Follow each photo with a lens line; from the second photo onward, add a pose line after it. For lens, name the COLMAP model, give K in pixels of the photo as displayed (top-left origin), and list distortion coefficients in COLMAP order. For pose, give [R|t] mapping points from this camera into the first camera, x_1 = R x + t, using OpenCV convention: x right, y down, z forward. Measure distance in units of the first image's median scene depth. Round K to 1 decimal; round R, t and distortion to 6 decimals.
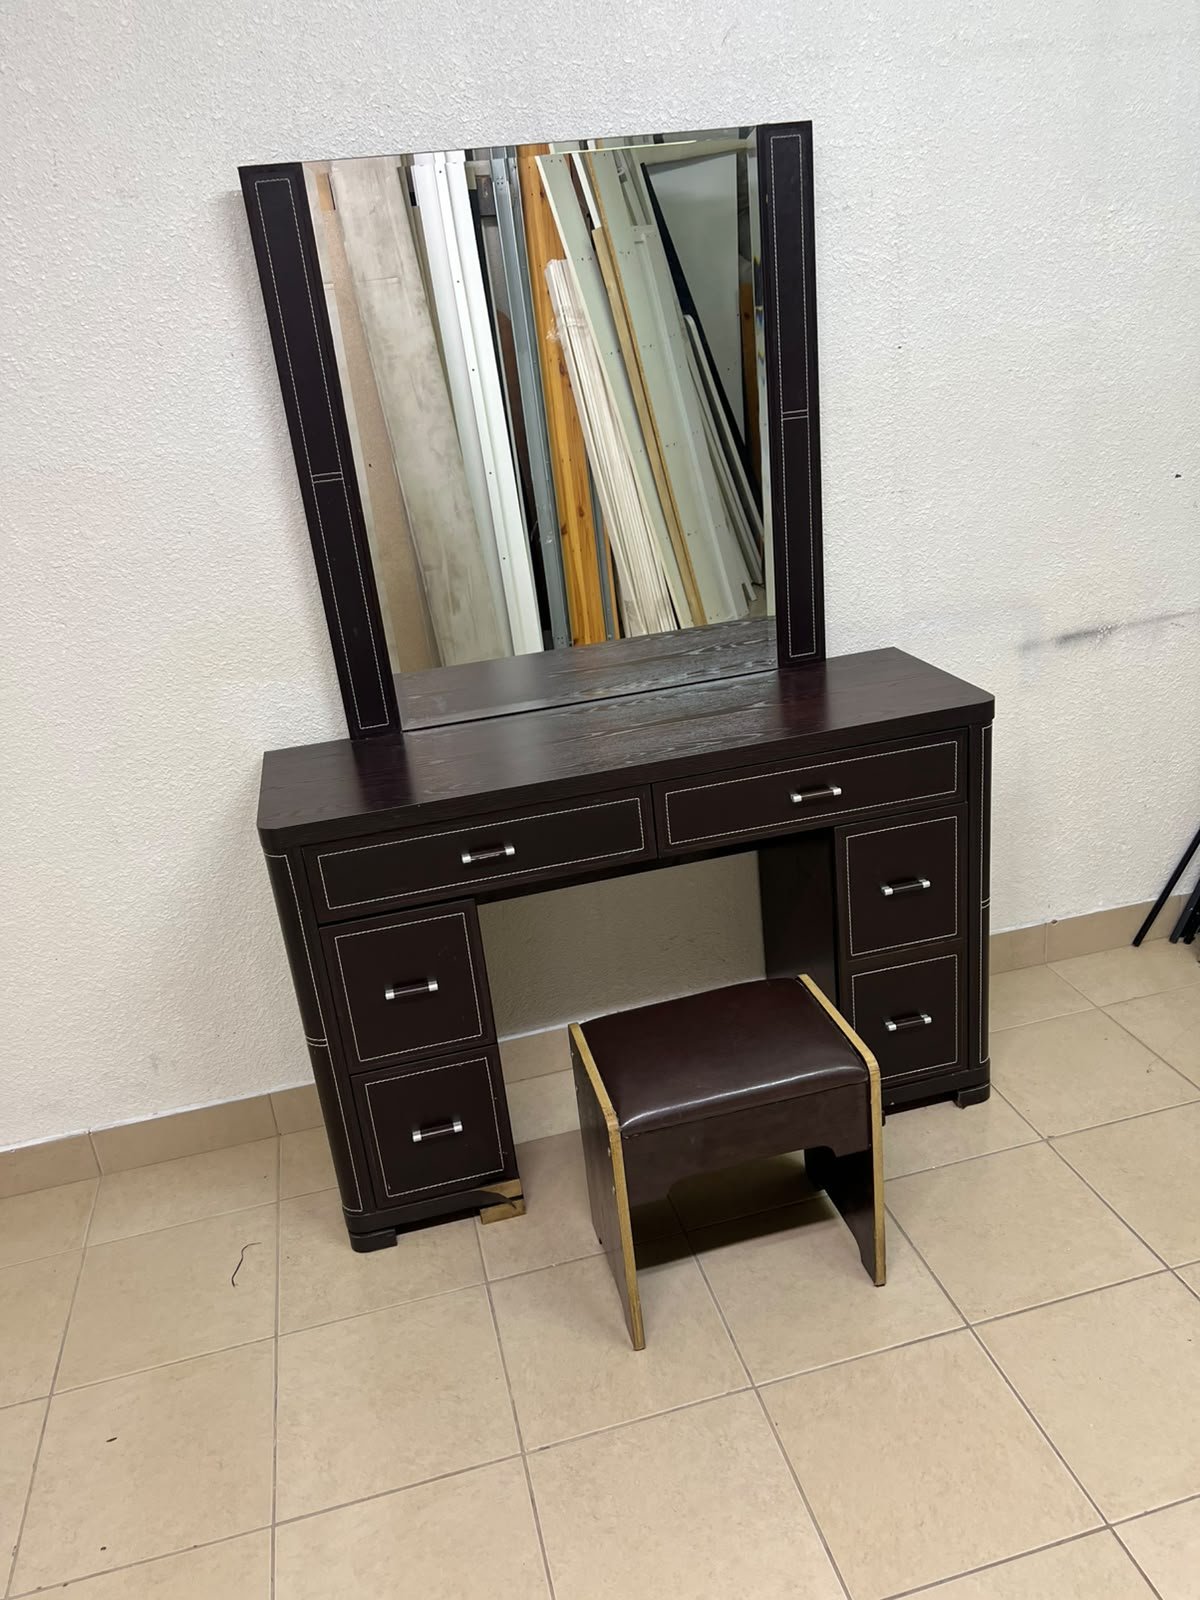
lens RADIAL K [[1202.8, 0, 608.9], [0, 1202.8, 803.4], [0, 0, 1]] dist [0.038241, -0.045808]
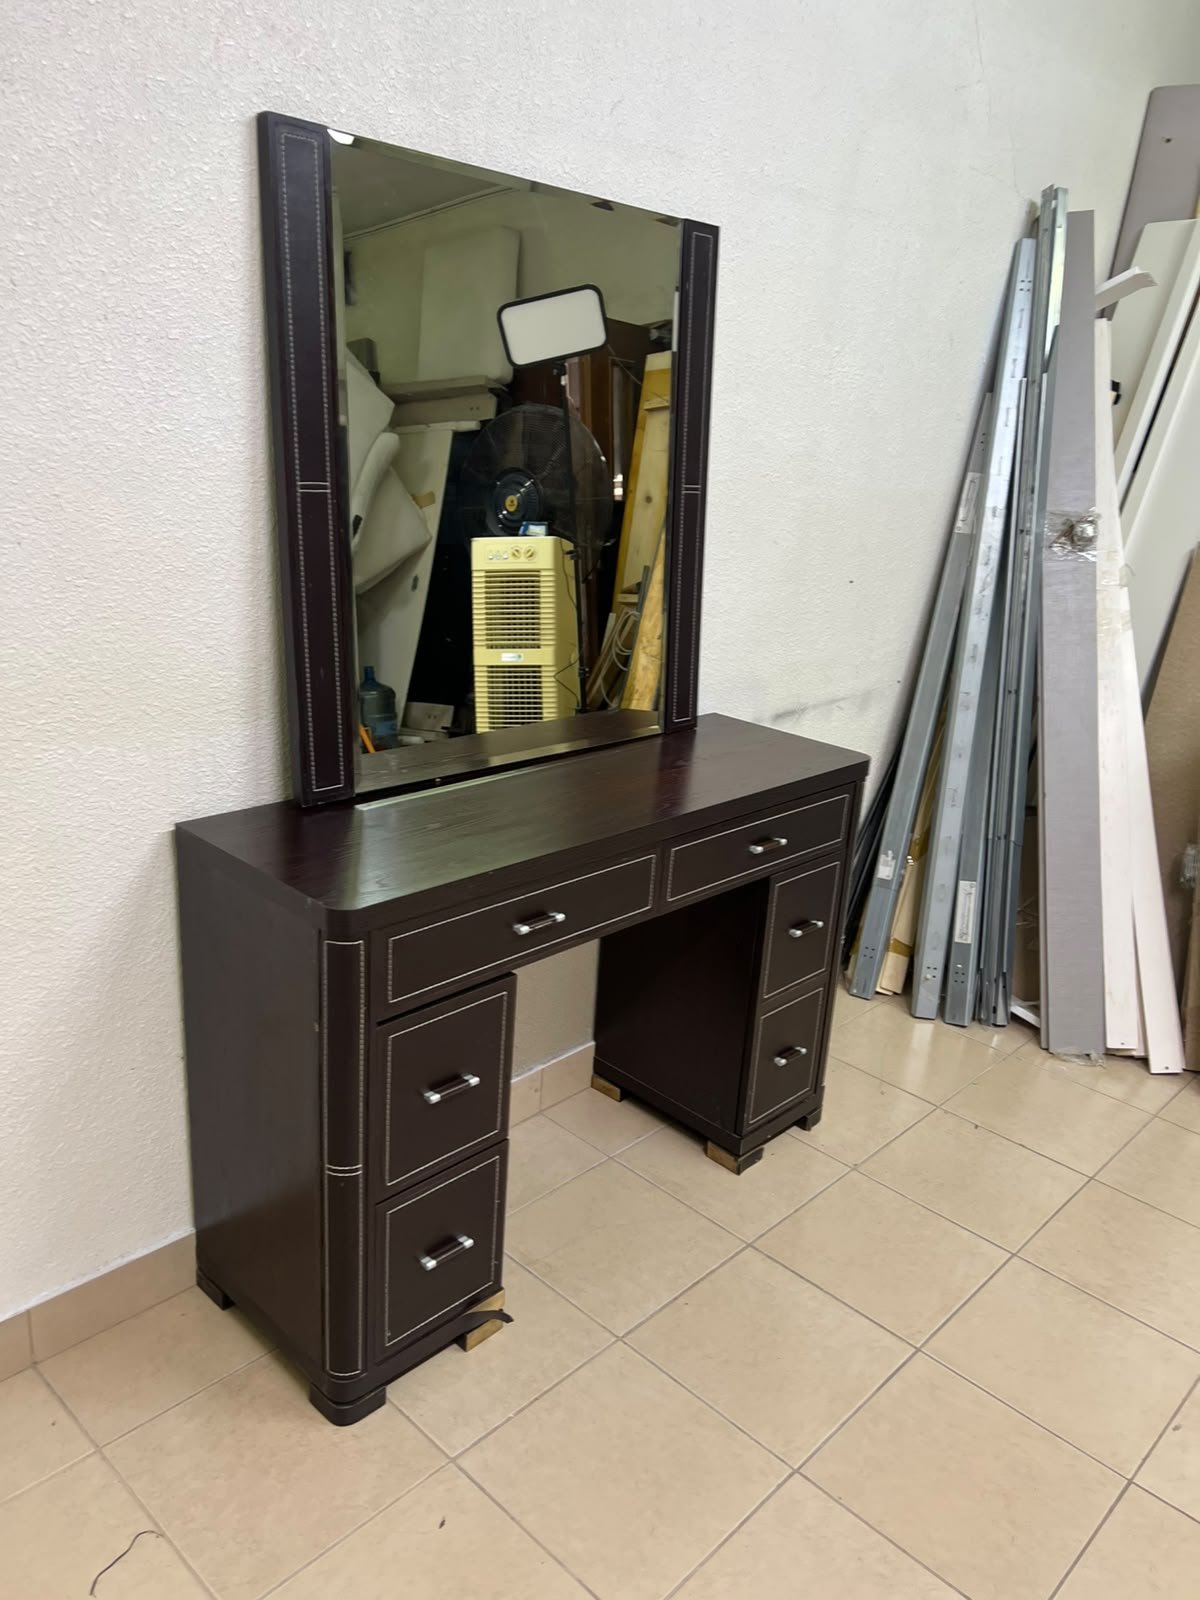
lens RADIAL K [[1202.8, 0, 604.9], [0, 1202.8, 811.8], [0, 0, 1]] dist [0.038241, -0.045808]
pose [[0.829160, -0.022118, 0.558574, -0.457171], [0.055685, 0.997515, -0.043160, -0.010792], [-0.556231, 0.066891, 0.828331, 0.205220]]
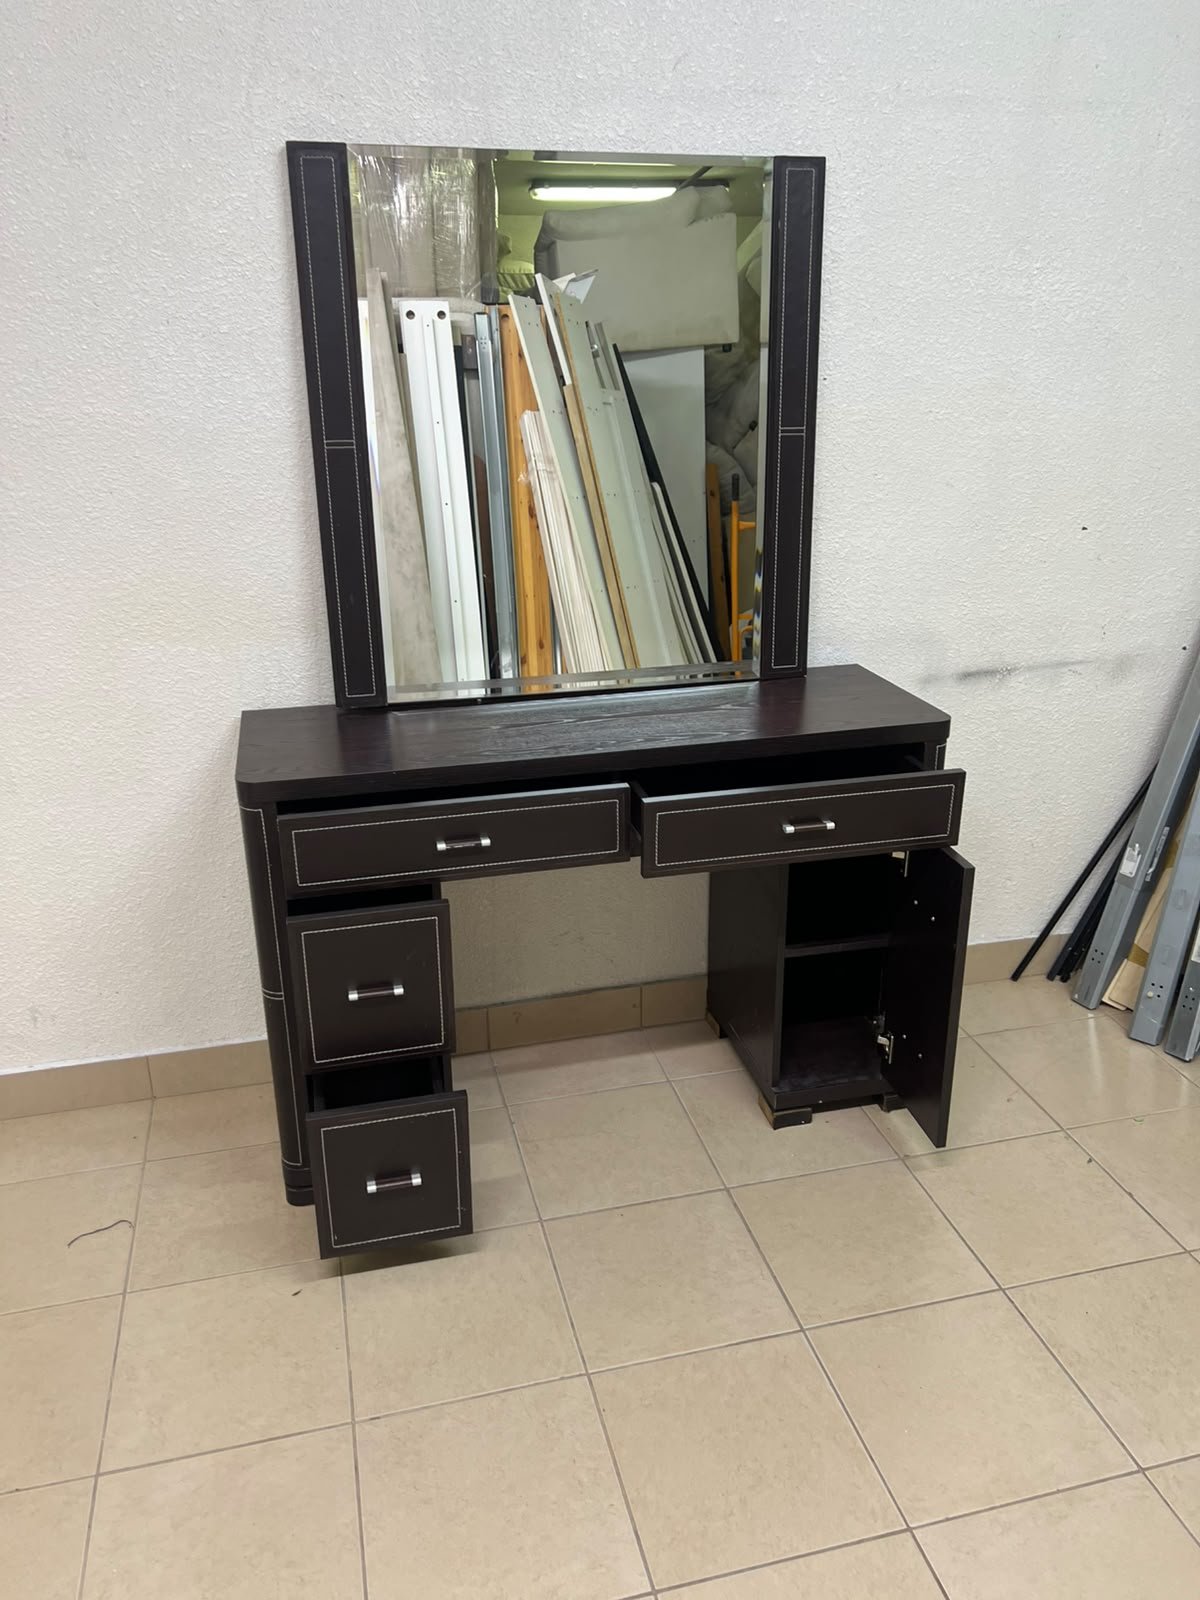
lens RADIAL K [[1202.8, 0, 587.6], [0, 1202.8, 797.6], [0, 0, 1]] dist [0.038241, -0.045808]
pose [[0.995903, 0.085016, 0.030805, 0.039958], [-0.084675, 0.996334, -0.012208, 0.008772], [-0.031730, 0.009549, 0.999451, -0.021557]]
